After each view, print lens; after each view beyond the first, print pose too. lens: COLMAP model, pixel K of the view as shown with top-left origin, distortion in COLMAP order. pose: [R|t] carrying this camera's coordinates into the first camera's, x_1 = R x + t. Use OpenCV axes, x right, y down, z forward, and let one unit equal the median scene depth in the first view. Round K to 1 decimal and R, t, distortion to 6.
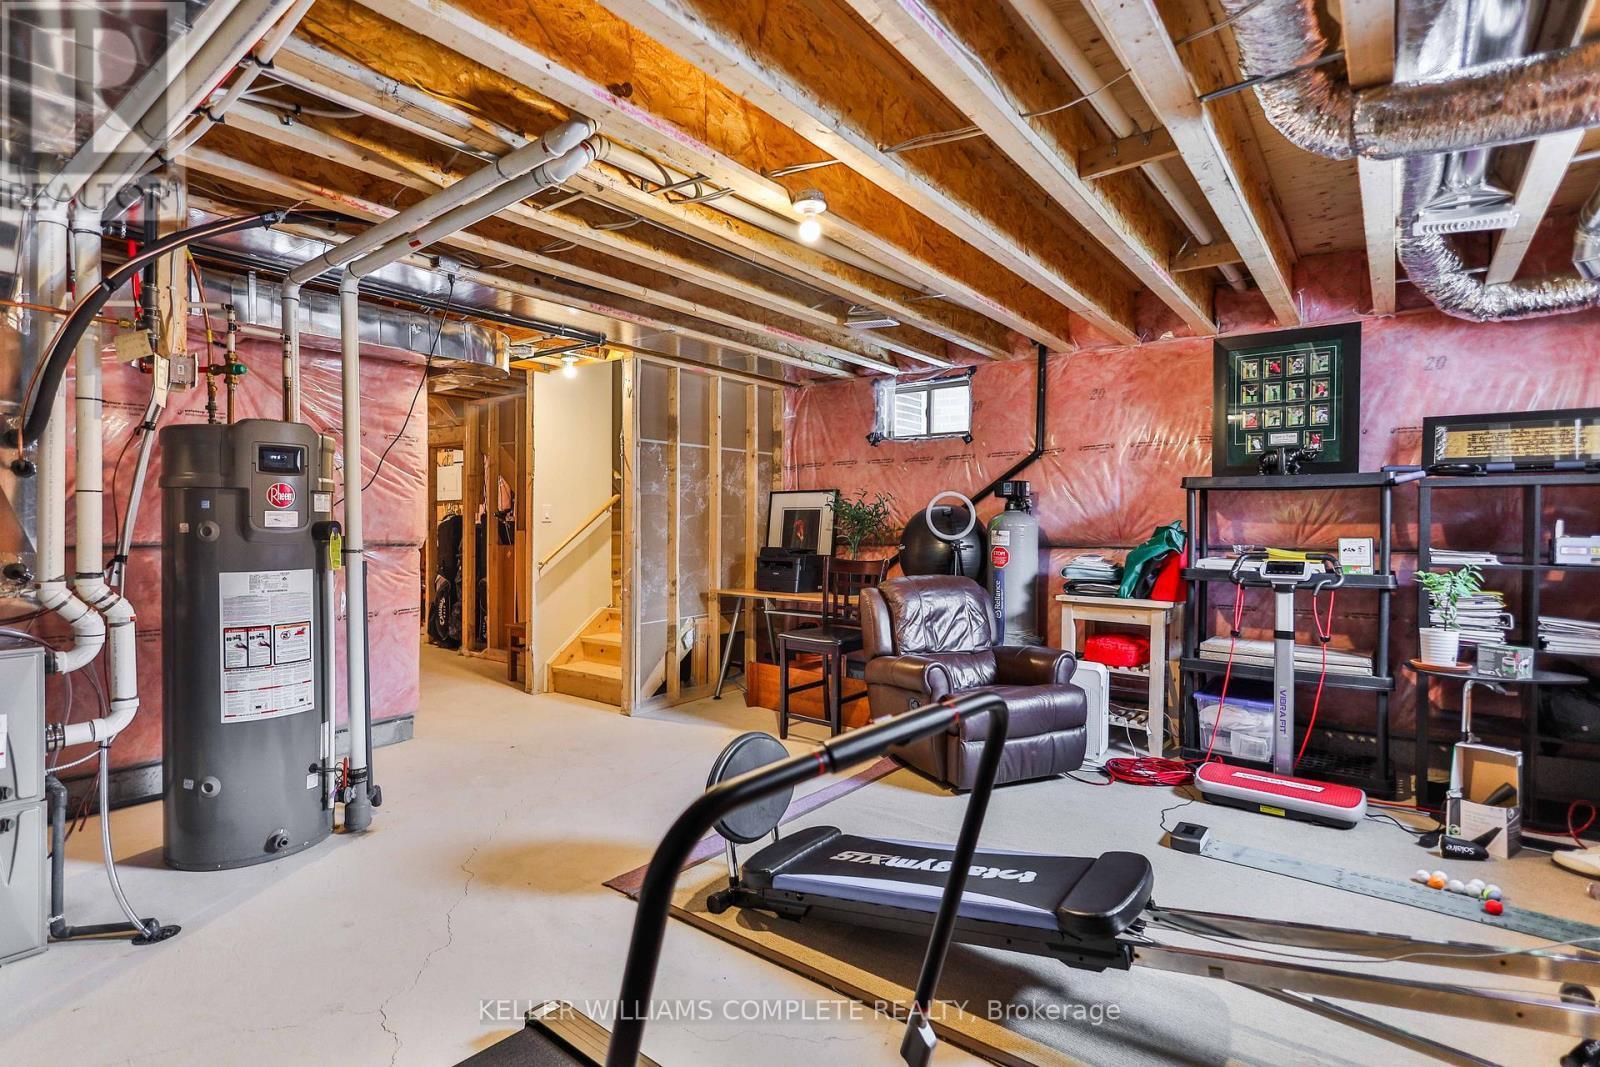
lens RADIAL K [[789.7, 0, 800.0], [0, 789.7, 533.5], [0, 0, 1]] dist [-0.001349, -0.000194]
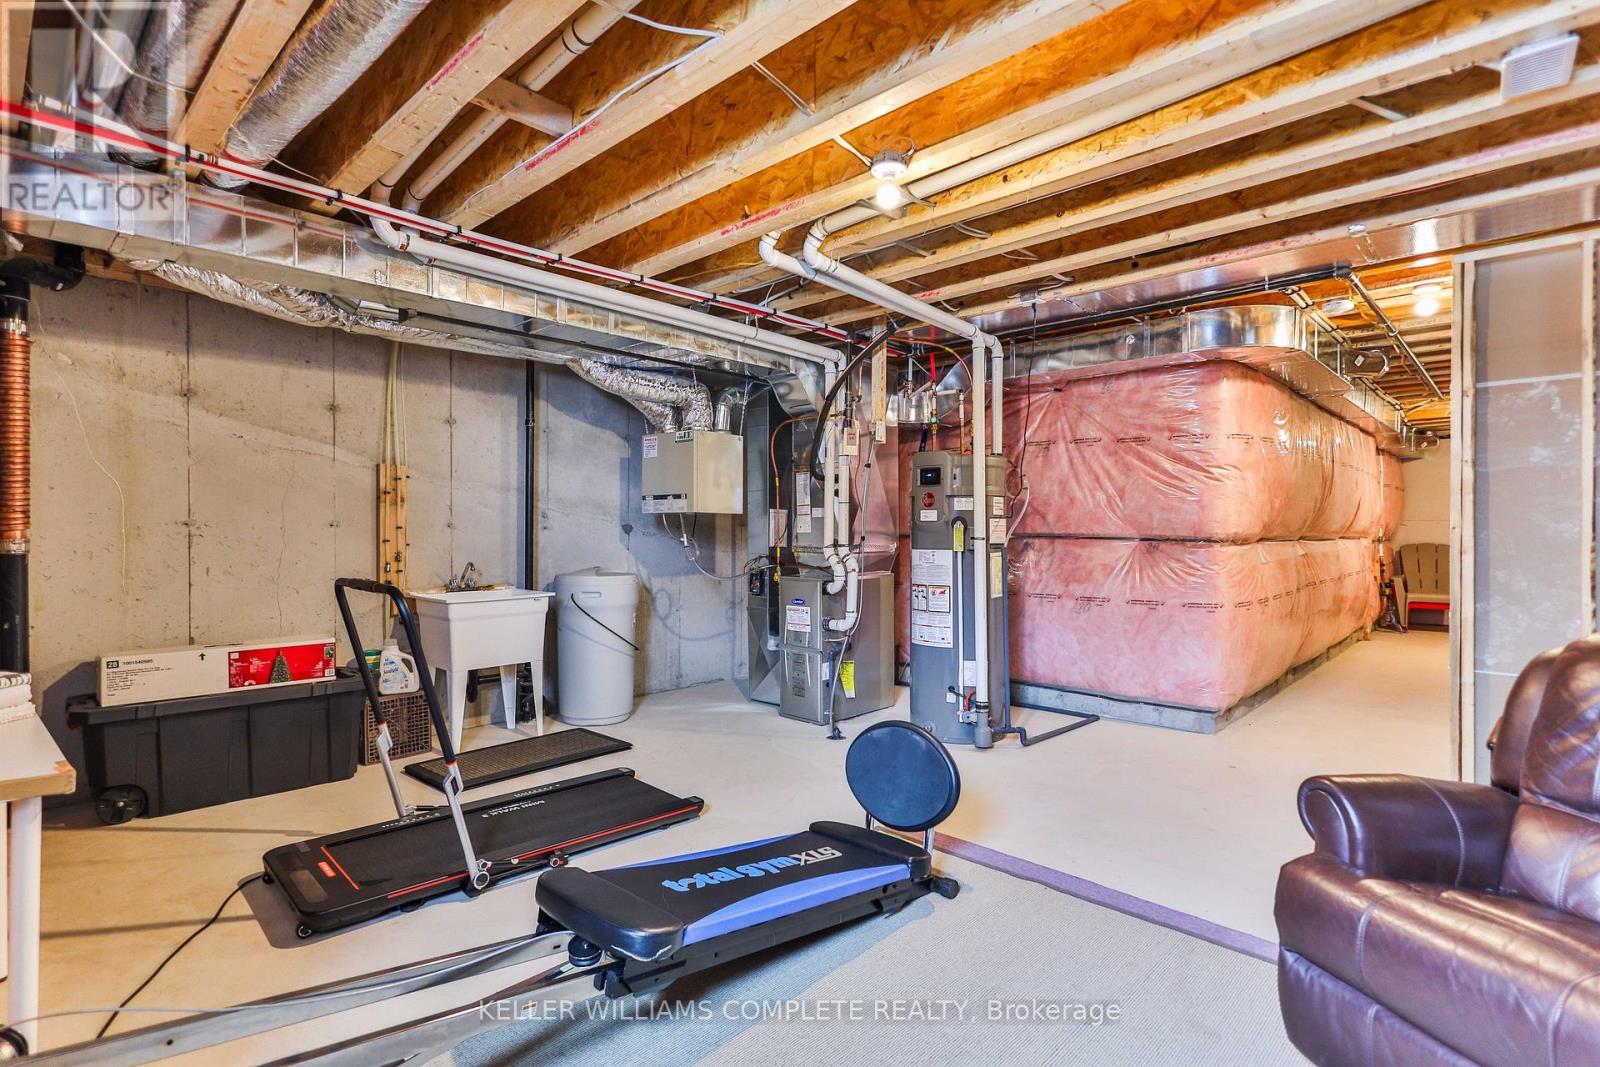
lens RADIAL K [[789.7, 0, 800.0], [0, 789.7, 533.5], [0, 0, 1]] dist [-0.001349, -0.000194]
pose [[-0.111010, -0.000201, -0.993819, 0.875420], [-0.015339, 0.999881, 0.001511, 0.017273], [0.993701, 0.015412, -0.111000, 0.912035]]
